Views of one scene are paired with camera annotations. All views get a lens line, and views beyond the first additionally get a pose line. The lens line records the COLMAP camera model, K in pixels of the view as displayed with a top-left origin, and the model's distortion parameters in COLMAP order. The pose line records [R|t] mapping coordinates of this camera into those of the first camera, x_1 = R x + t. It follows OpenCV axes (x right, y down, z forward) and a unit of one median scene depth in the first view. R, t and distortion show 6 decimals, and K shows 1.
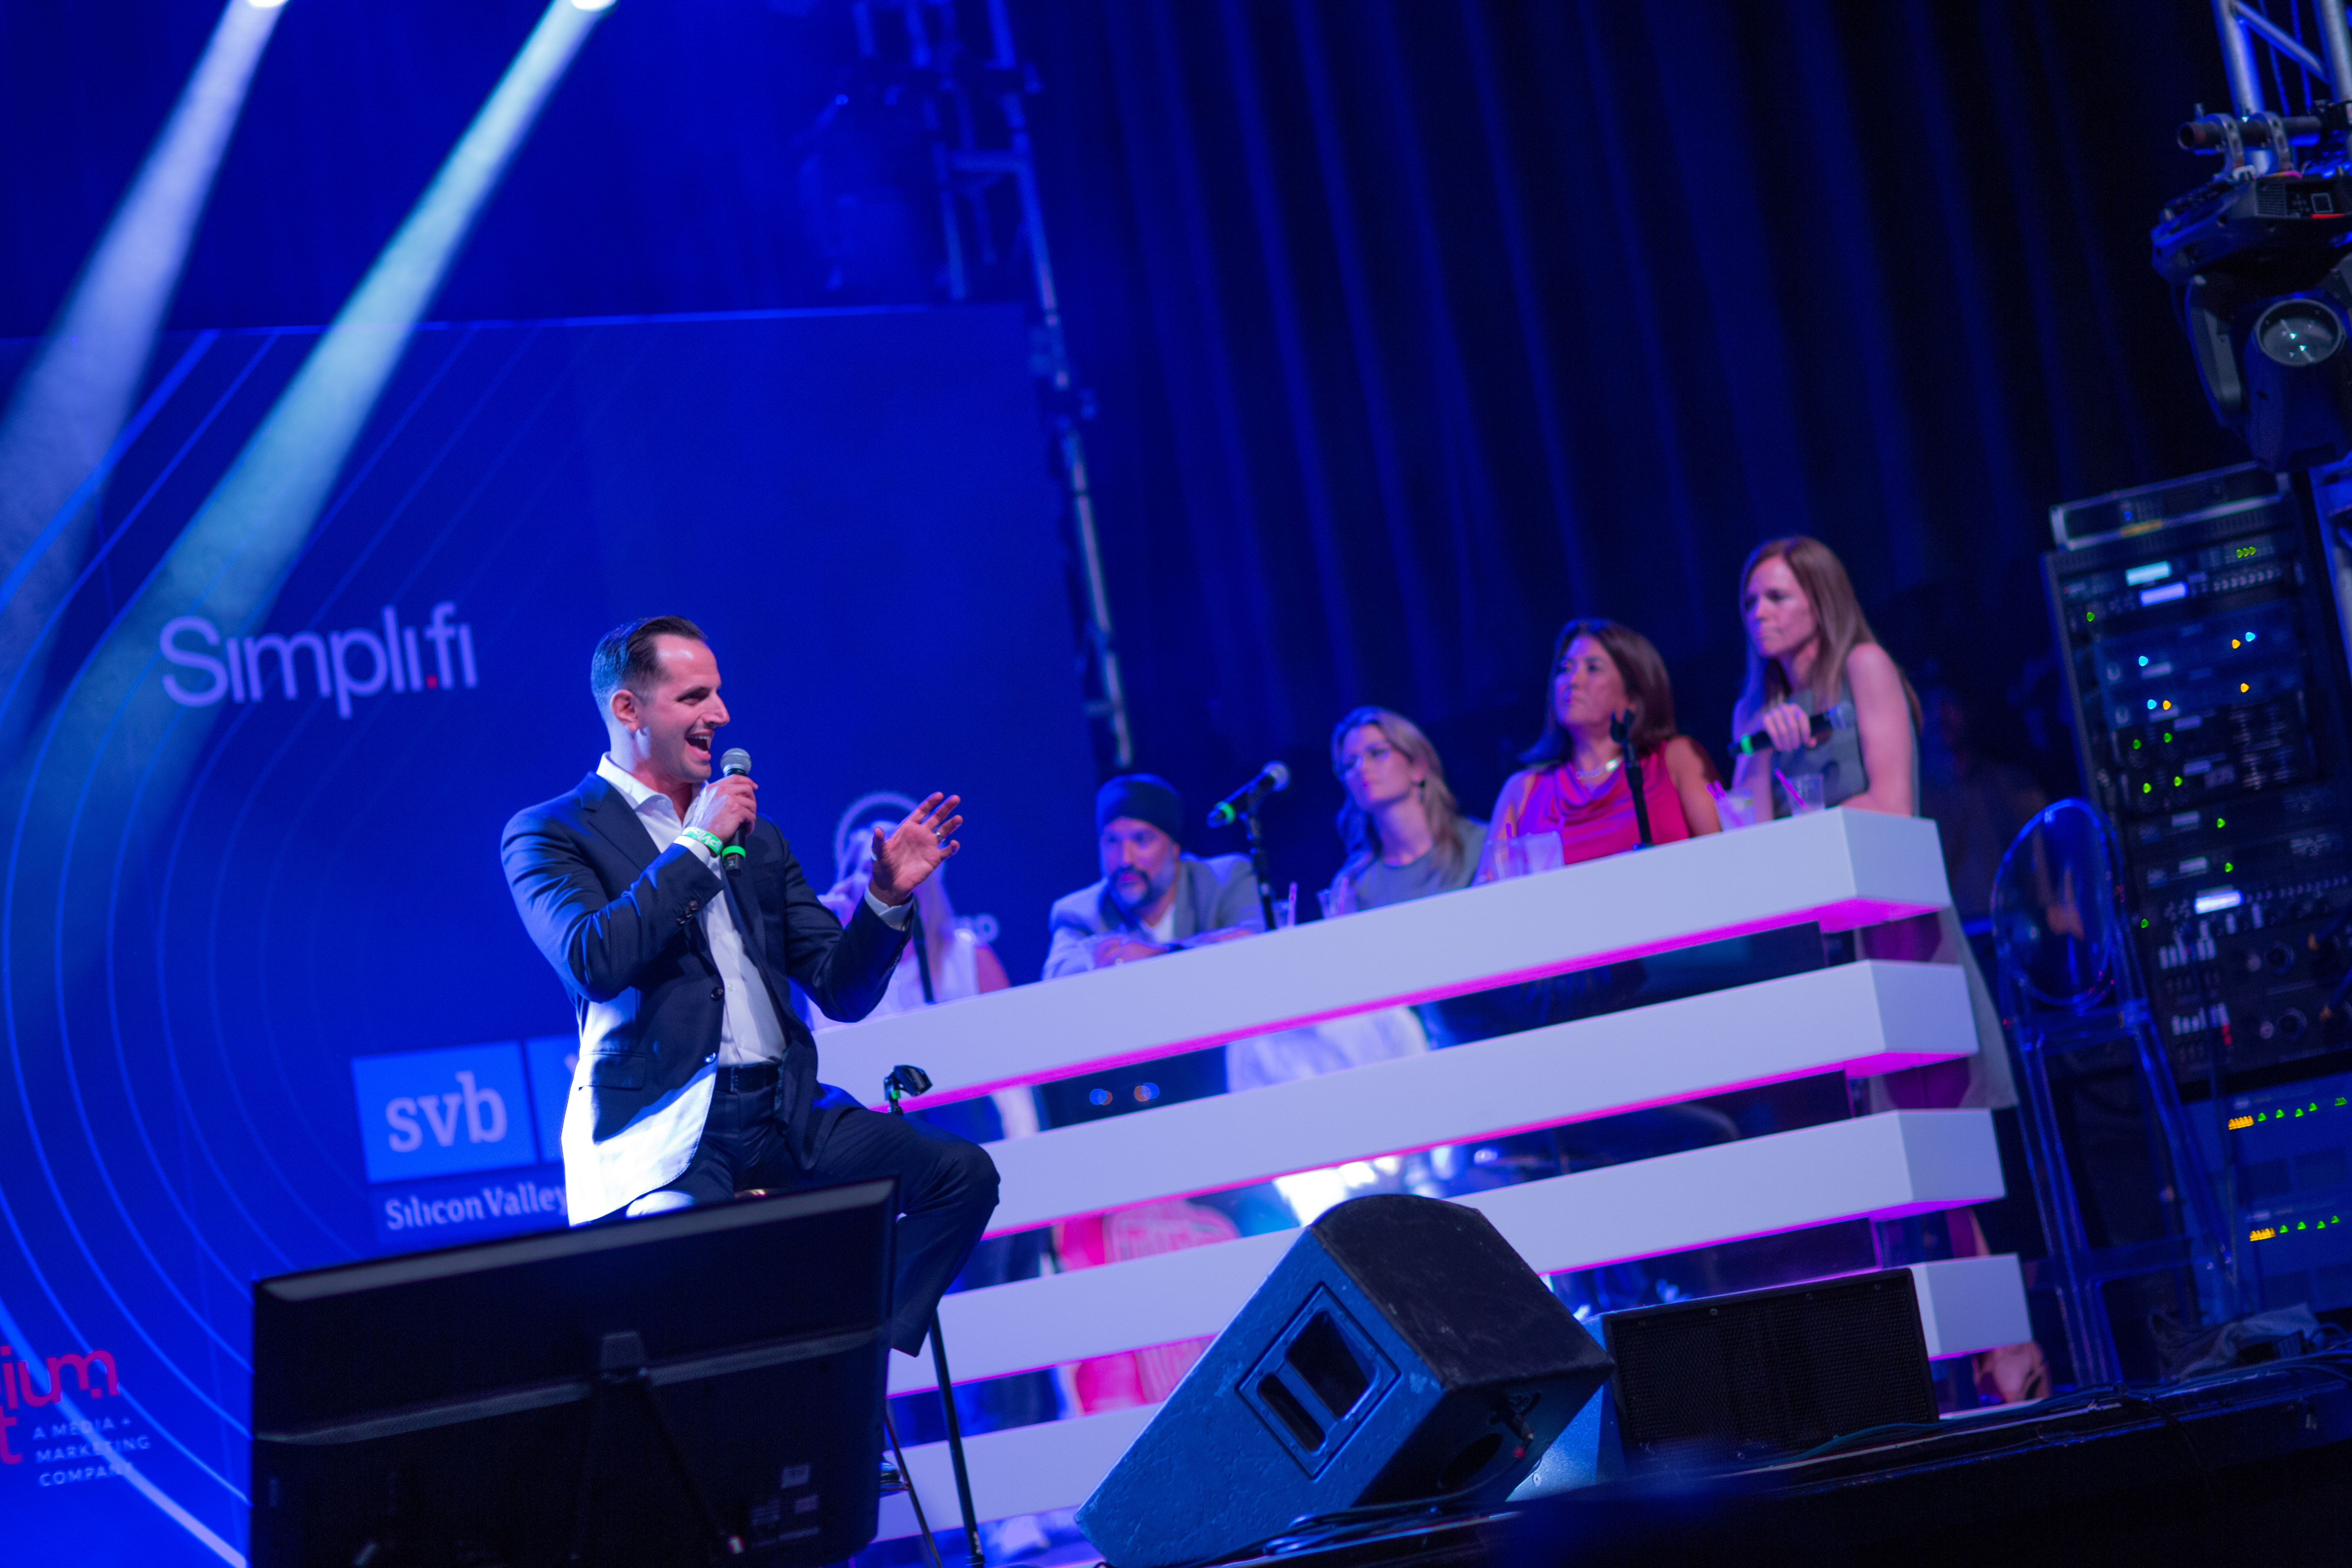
lens RADIAL K [[5505.1, 0, 1175.7], [0, 5505.1, 784.0], [0, 0, 1]] dist [-0.160808, 0.000000]
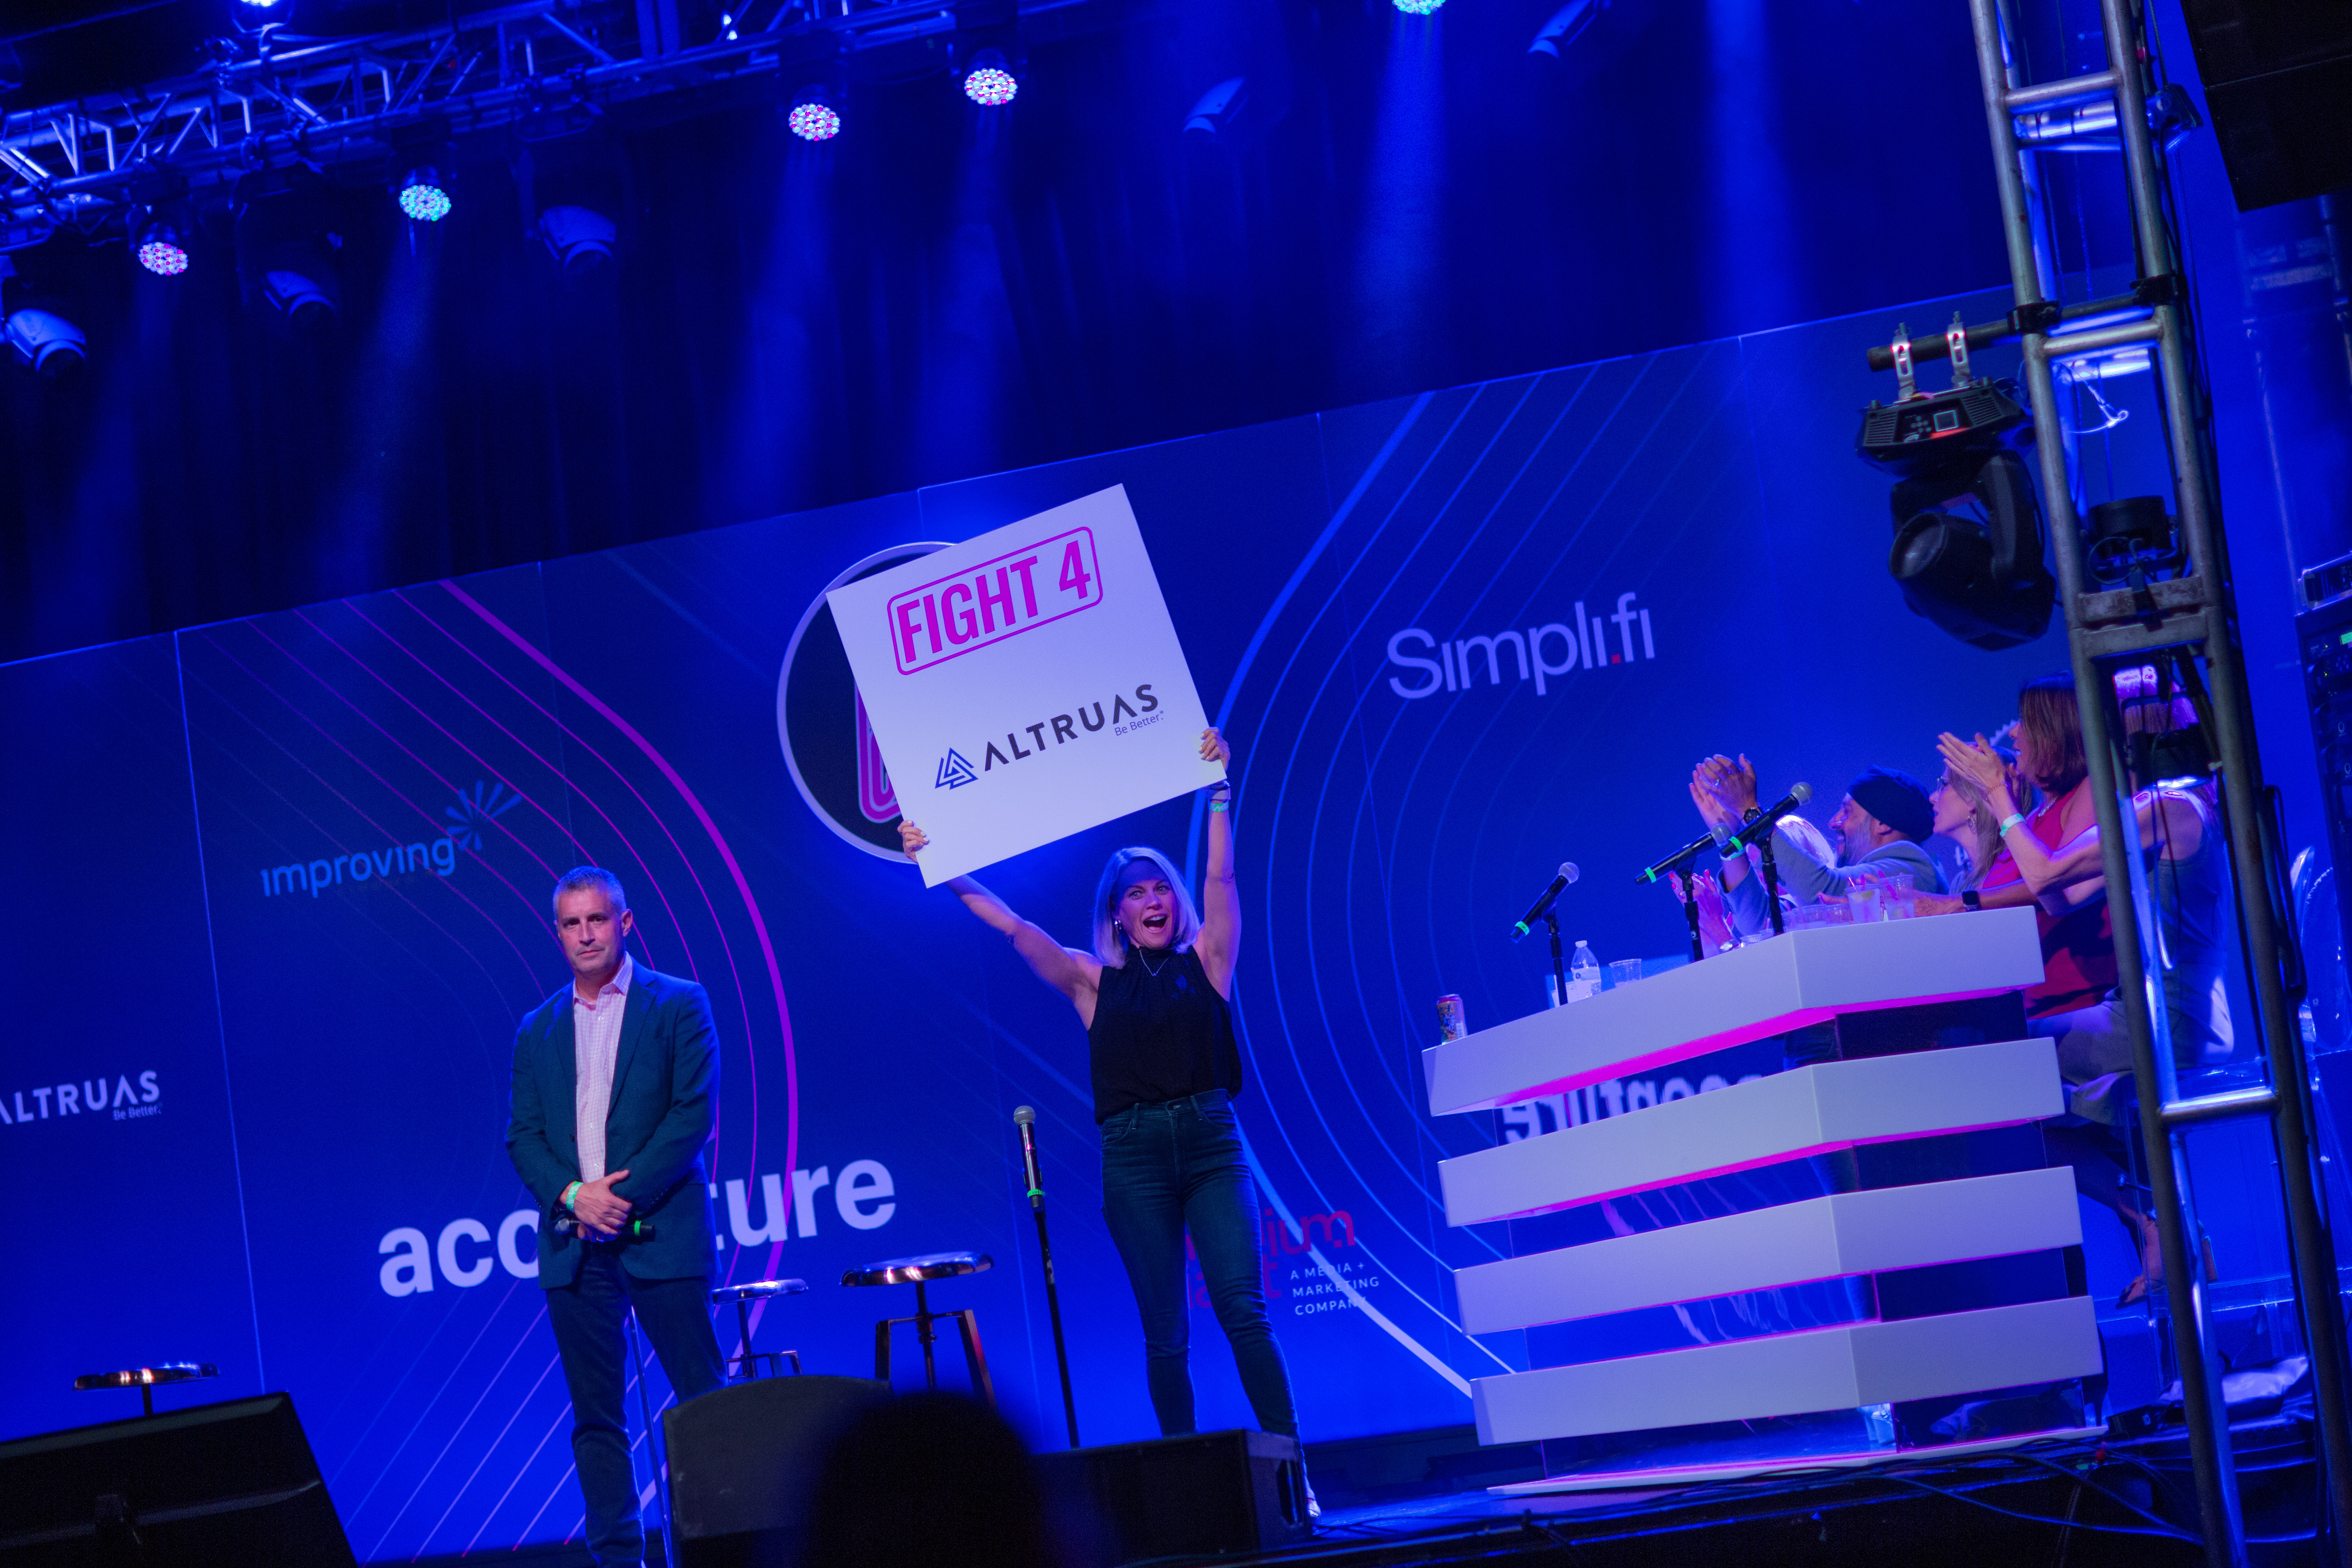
lens RADIAL K [[5505.1, 0, 1175.1], [0, 5505.1, 783.2], [0, 0, 1]] dist [-0.160808, 0.000000]
pose [[0.667243, -0.005668, -0.744818, 0.730484], [0.119242, 0.987887, 0.099304, -0.127952], [0.735233, -0.155074, 0.659837, 0.116983]]
